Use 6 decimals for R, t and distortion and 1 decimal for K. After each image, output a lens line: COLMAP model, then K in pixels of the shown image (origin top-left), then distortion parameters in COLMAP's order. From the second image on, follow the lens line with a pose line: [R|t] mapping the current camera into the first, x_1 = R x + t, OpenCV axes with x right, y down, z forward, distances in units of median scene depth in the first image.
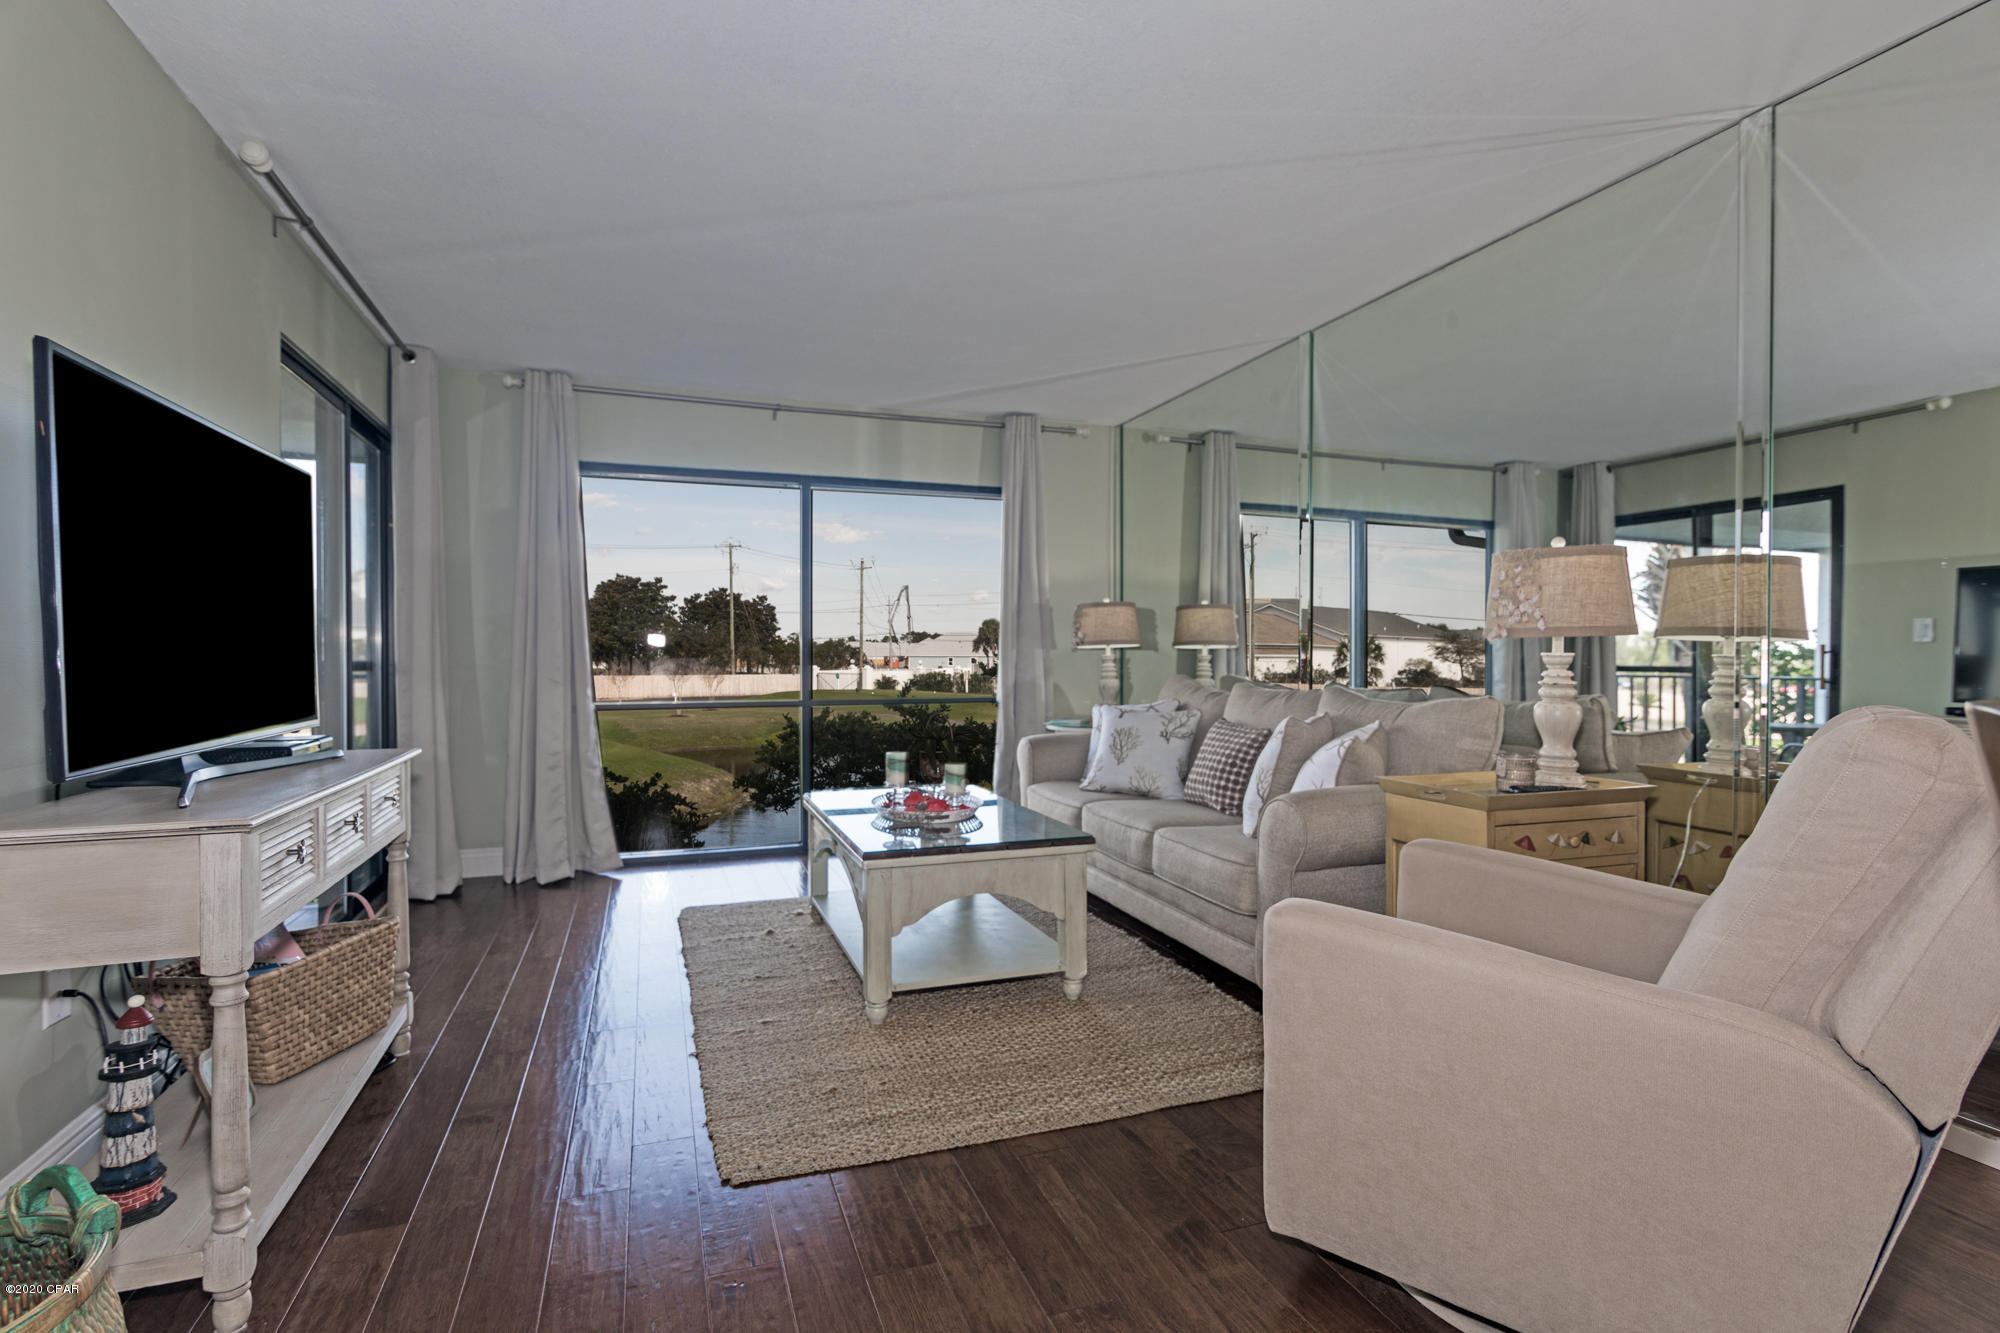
lens RADIAL K [[957.6, 0, 994.1], [0, 957.6, 667.0], [0, 0, 1]] dist [0.001813, -0.000002]
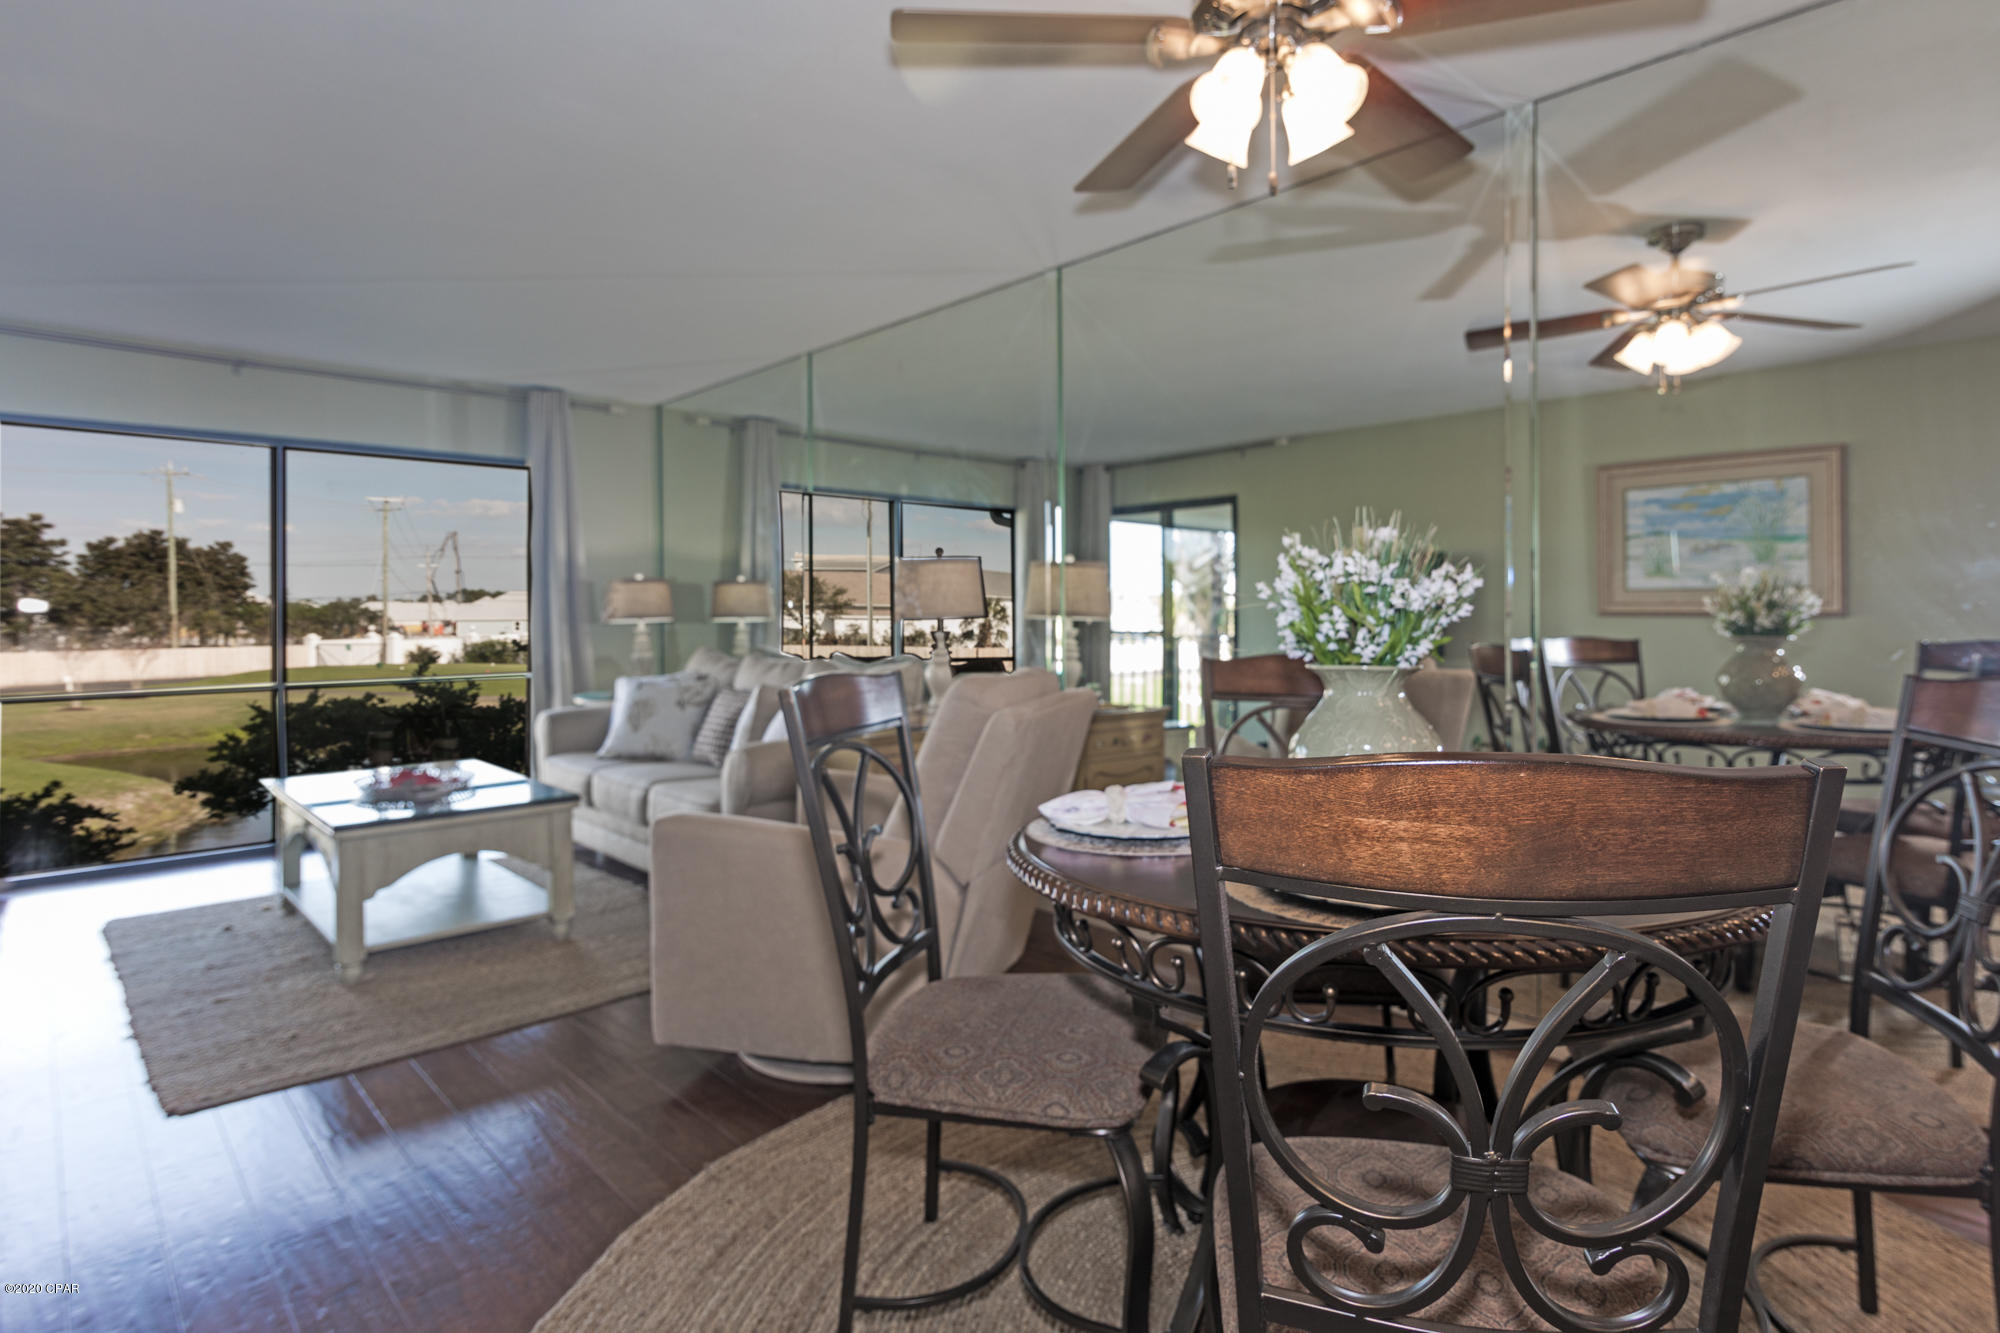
lens RADIAL K [[1033.8, 0, 1086.8], [0, 1033.8, 608.3], [0, 0, 1]] dist [0.000816, -0.000412]
pose [[0.897337, -0.005966, 0.441307, 0.058413], [0.014426, 0.999771, -0.015817, -0.010241], [-0.441111, 0.020559, 0.897217, -0.220691]]
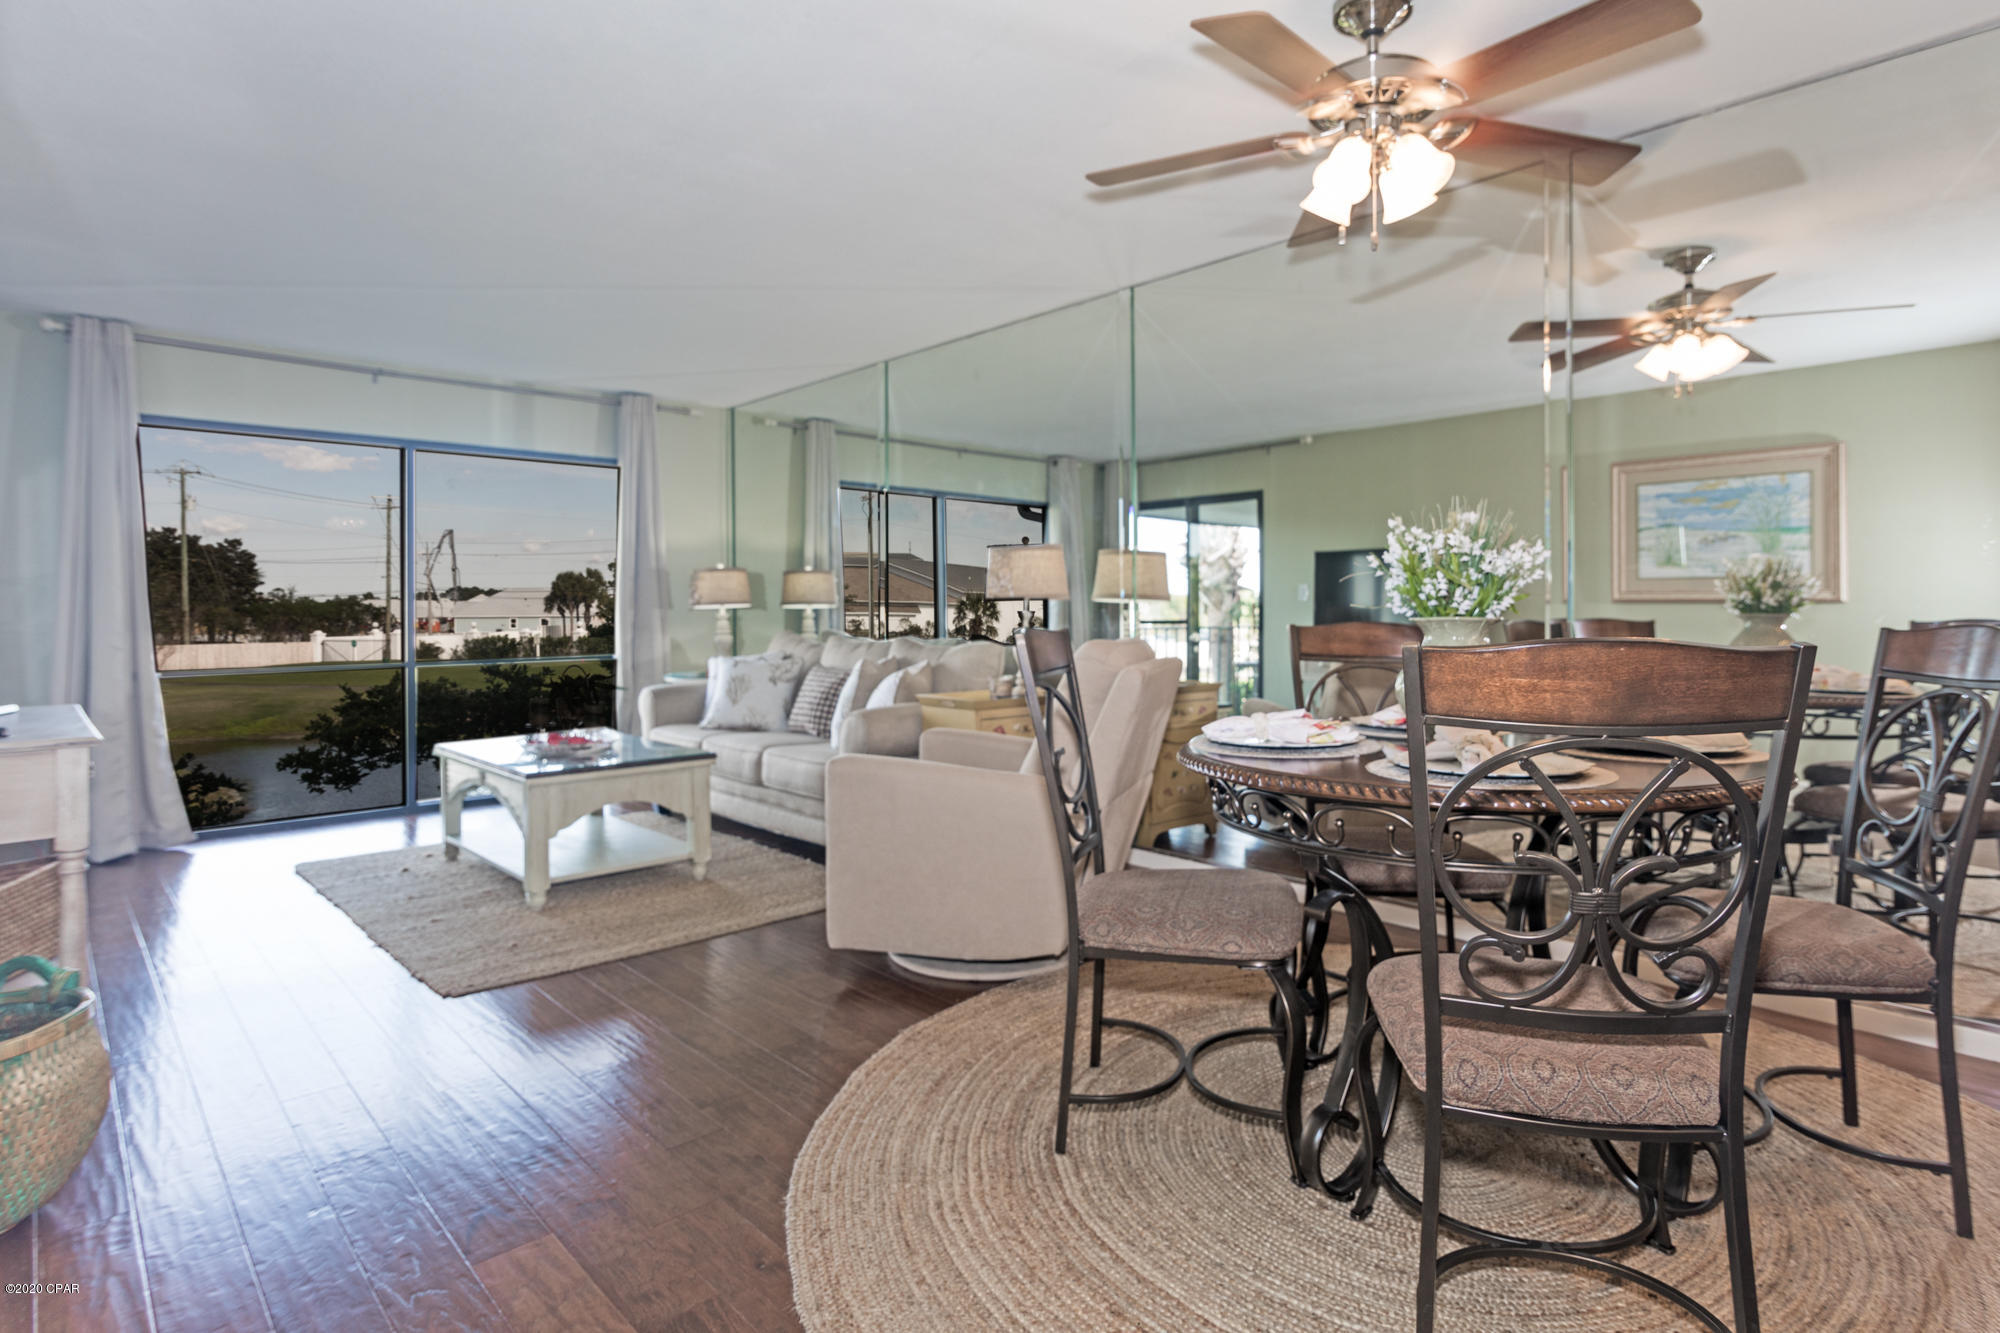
lens RADIAL K [[1041.8, 0, 1056.6], [0, 1041.8, 605.8], [0, 0, 1]] dist [-0.001372, 0.000064]
pose [[0.906271, -0.004943, 0.422668, -0.042648], [0.013195, 0.999775, -0.016600, 0.003073], [-0.422491, 0.020622, 0.906133, -0.280578]]
